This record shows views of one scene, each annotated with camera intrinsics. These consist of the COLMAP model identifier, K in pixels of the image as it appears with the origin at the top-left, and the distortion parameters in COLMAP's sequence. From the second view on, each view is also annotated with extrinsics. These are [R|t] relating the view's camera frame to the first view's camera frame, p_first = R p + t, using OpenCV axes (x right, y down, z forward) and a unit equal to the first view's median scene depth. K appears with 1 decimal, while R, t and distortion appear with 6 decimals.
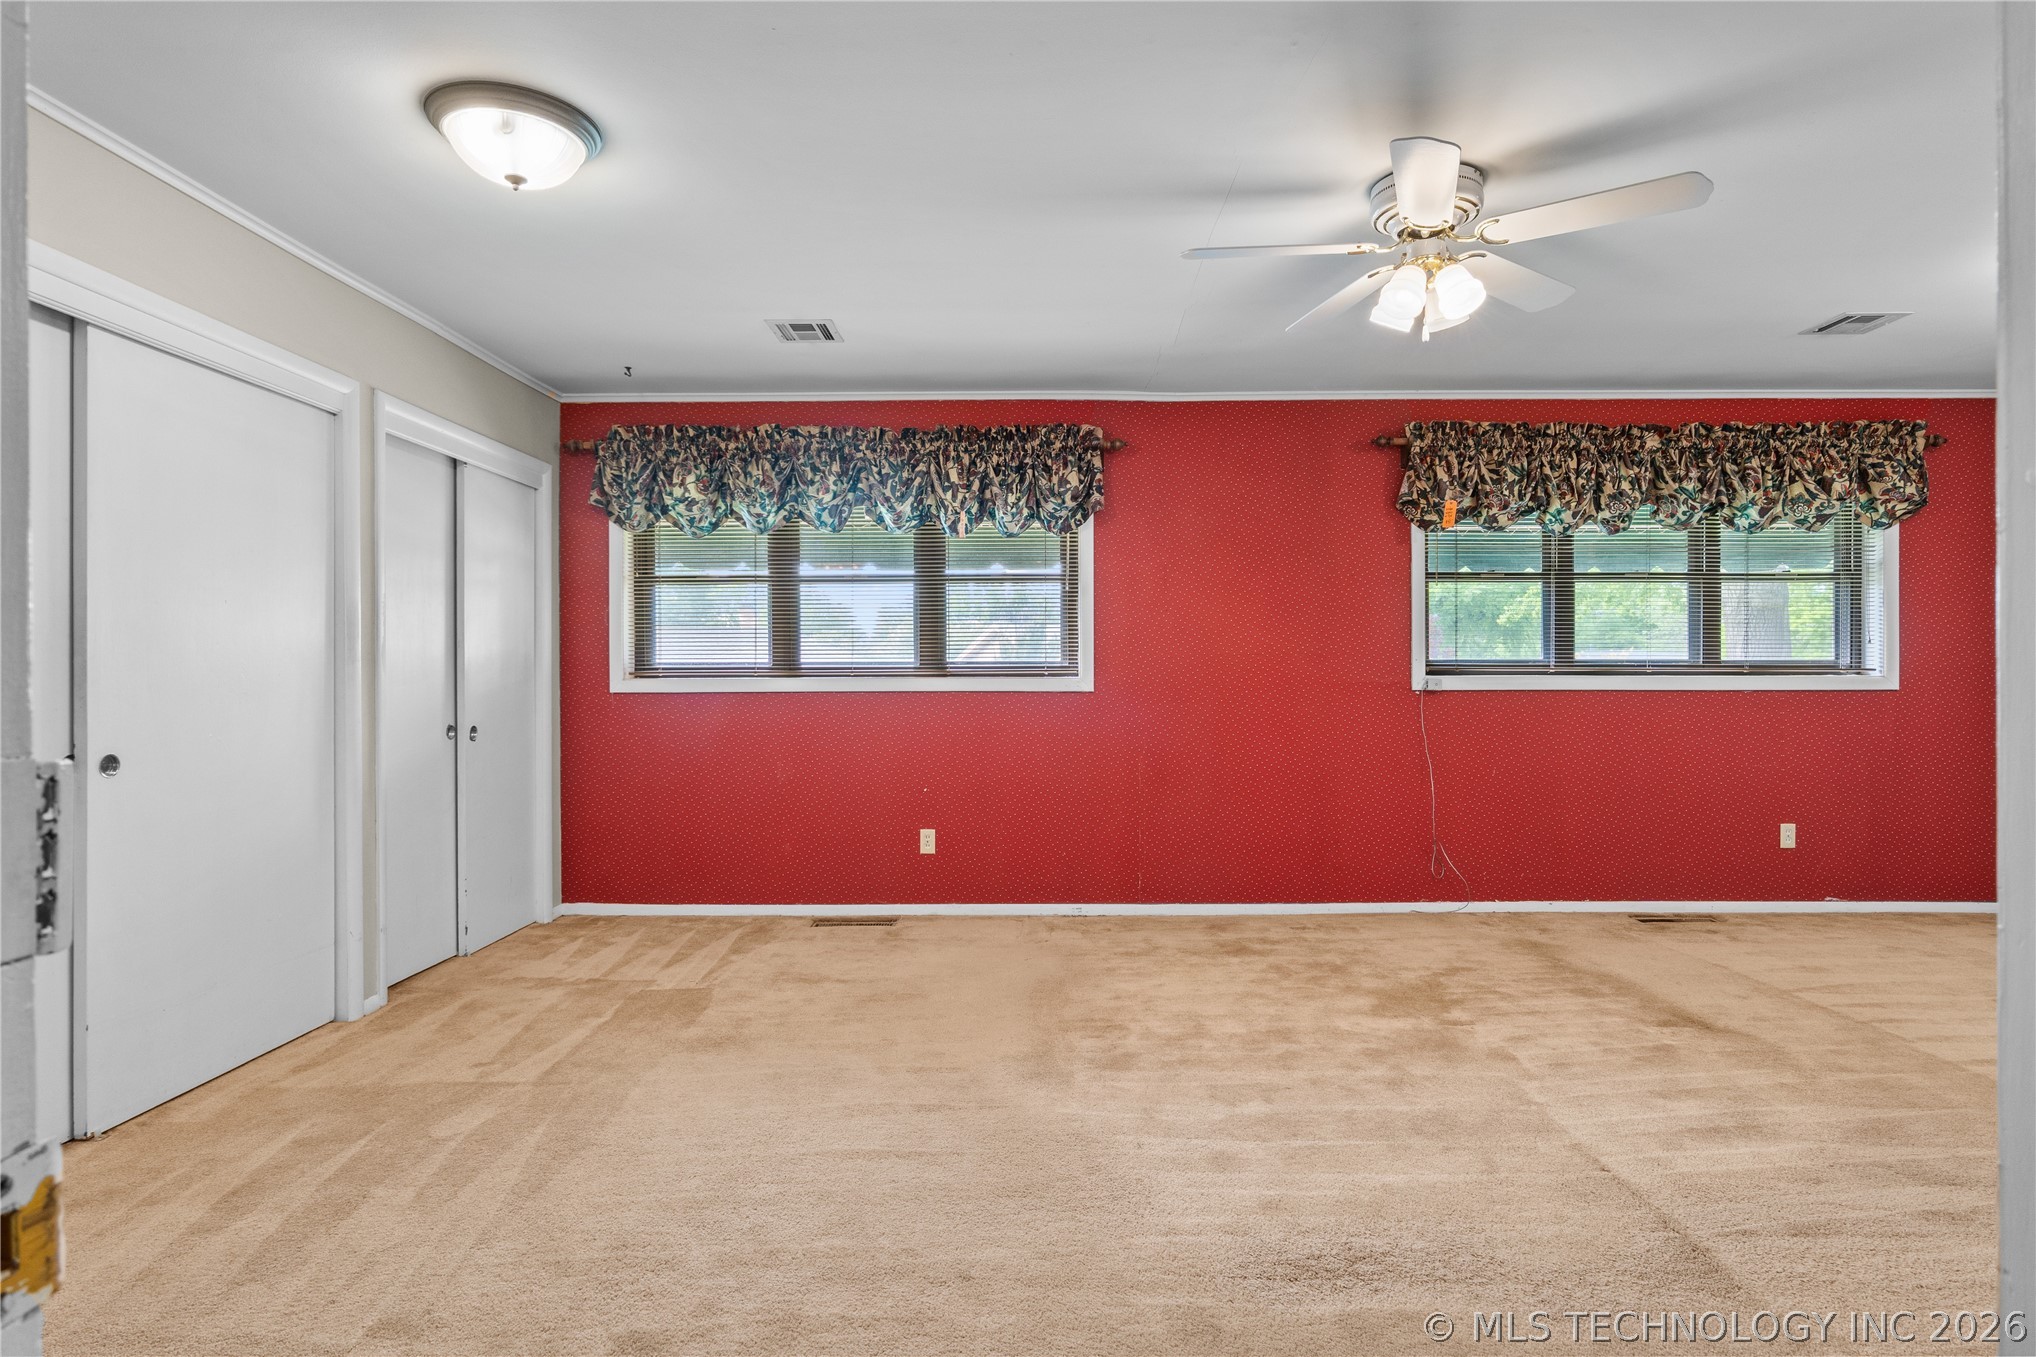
lens RADIAL K [[1083.9, 0, 1016.1], [0, 1083.9, 678.0], [0, 0, 1]] dist [-0.010753, 0.001554]
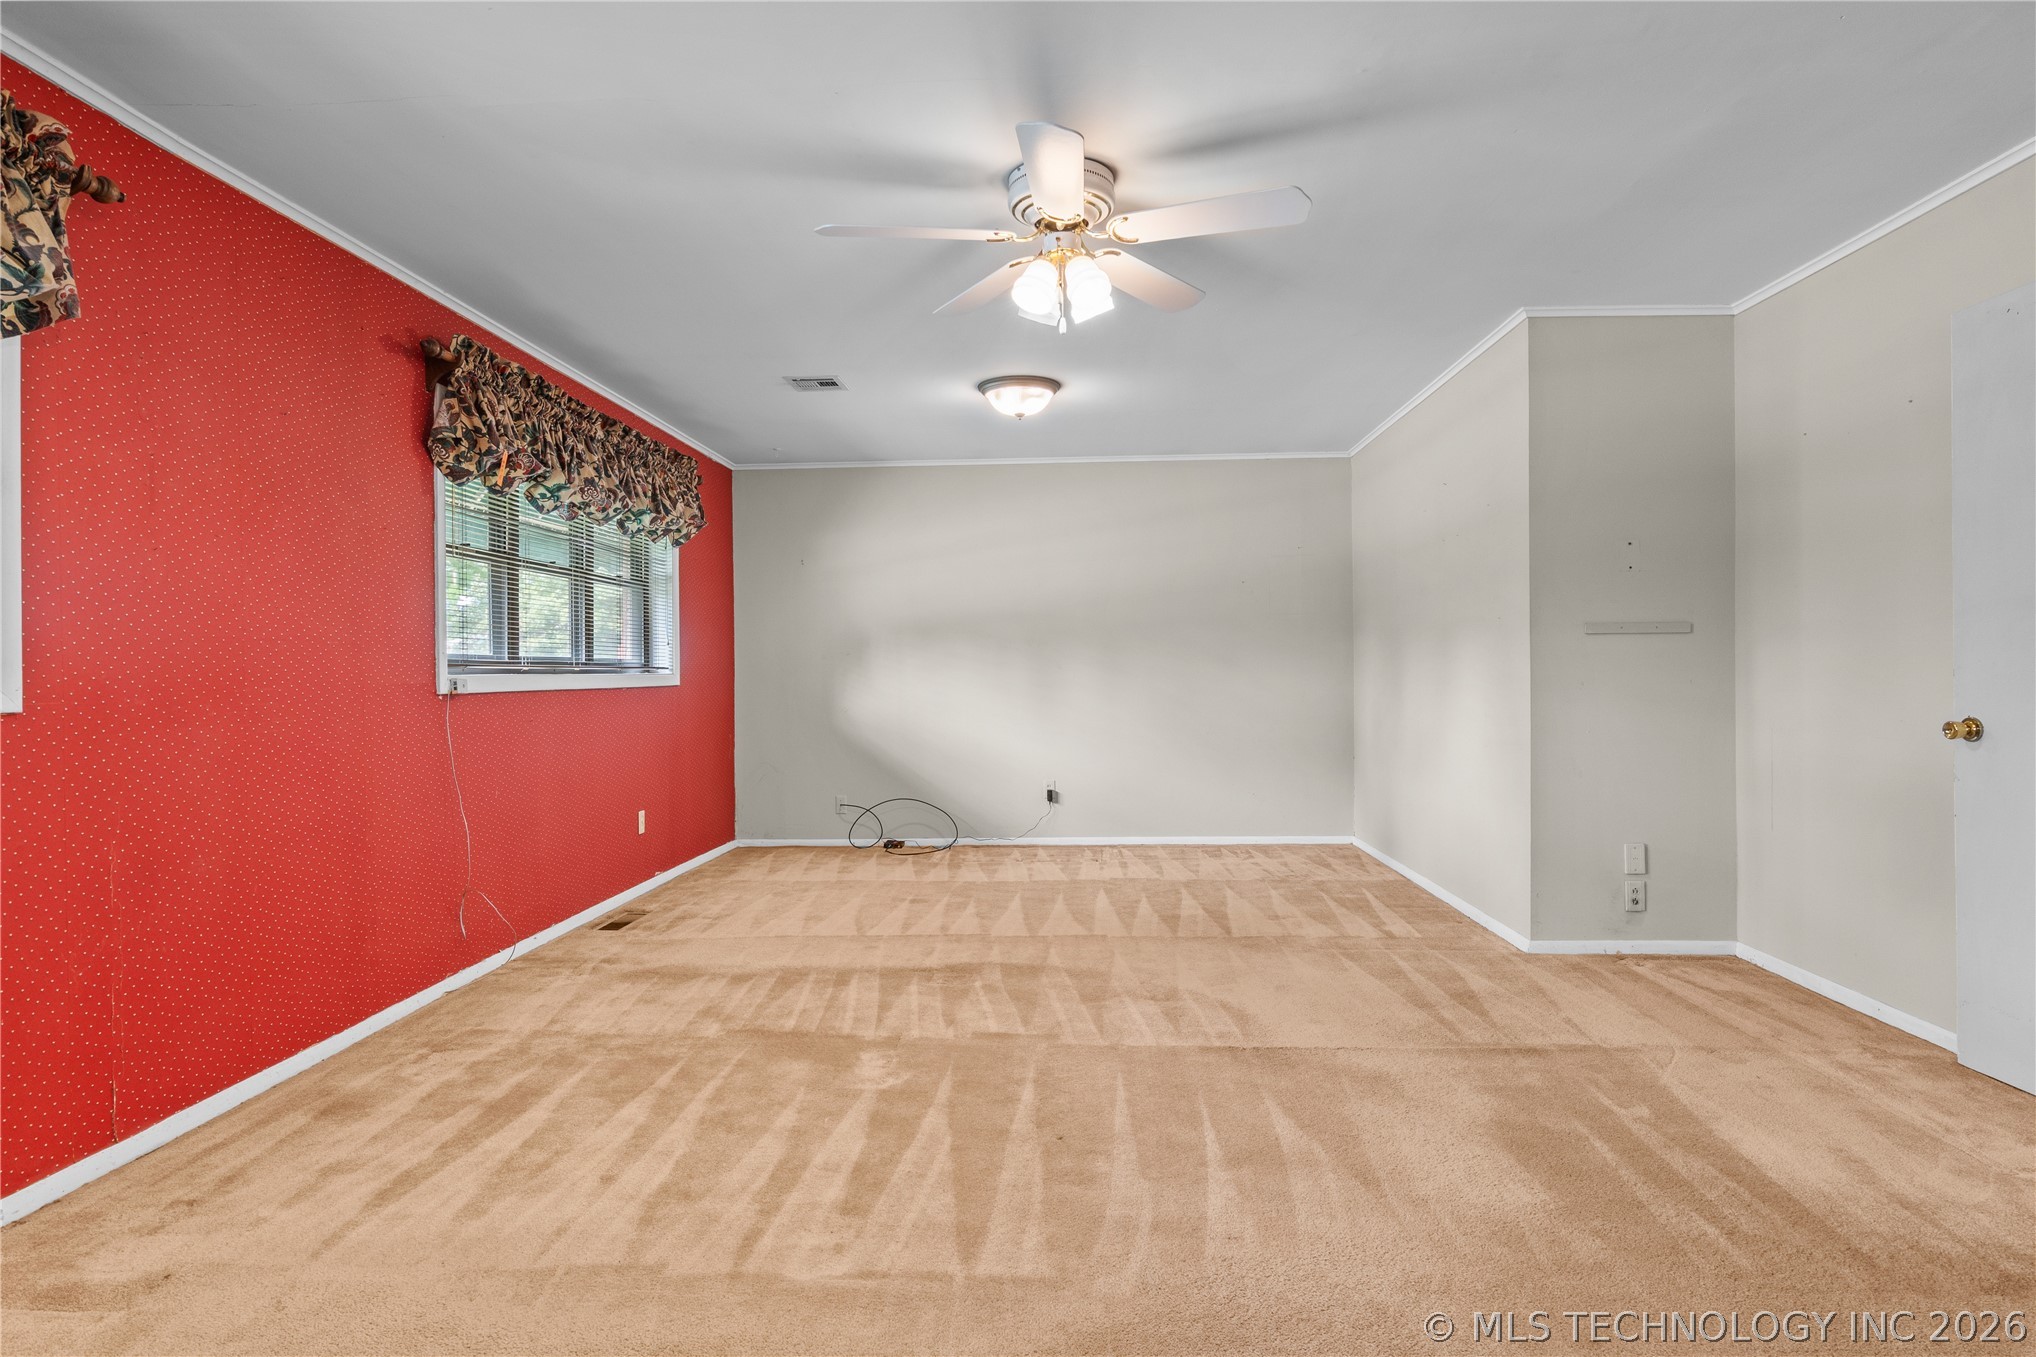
lens RADIAL K [[1083.9, 0, 1012.9], [0, 1083.9, 673.2], [0, 0, 1]] dist [-0.010753, 0.001554]
pose [[0.052521, -0.002327, 0.998617, -0.353412], [0.019591, 0.999807, 0.001300, 0.003786], [-0.998428, 0.019496, 0.052557, 0.574110]]
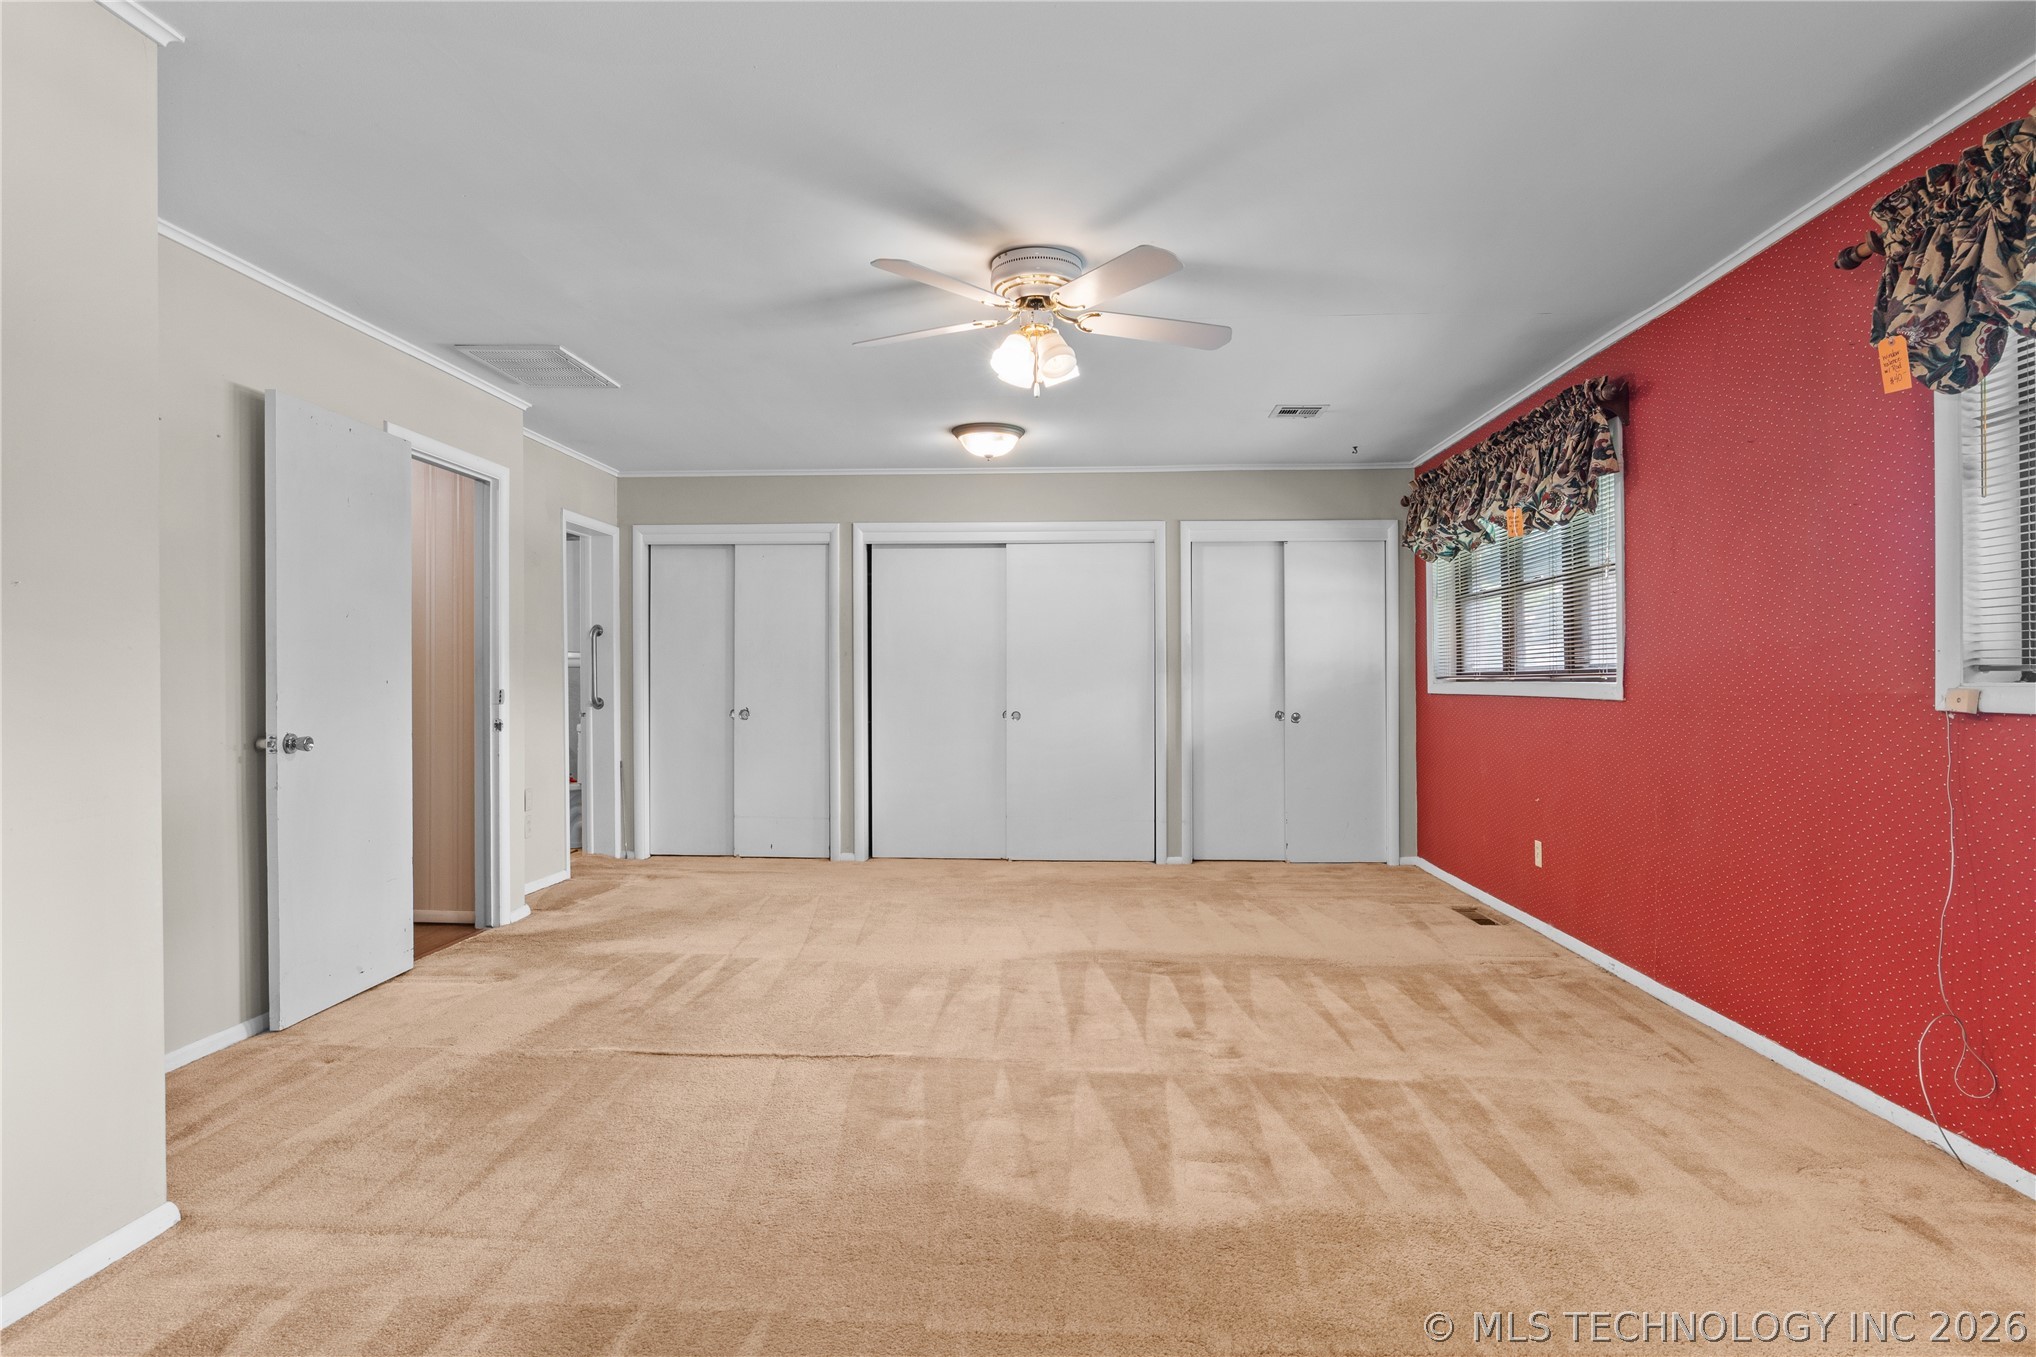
lens RADIAL K [[1083.9, 0, 1018.8], [0, 1083.9, 679.3], [0, 0, 1]] dist [-0.010753, 0.001554]
pose [[-0.042757, -0.001168, -0.999085, 0.900737], [-0.006080, 0.999981, -0.000908, 0.000186], [0.999067, 0.006036, -0.042764, 0.593943]]
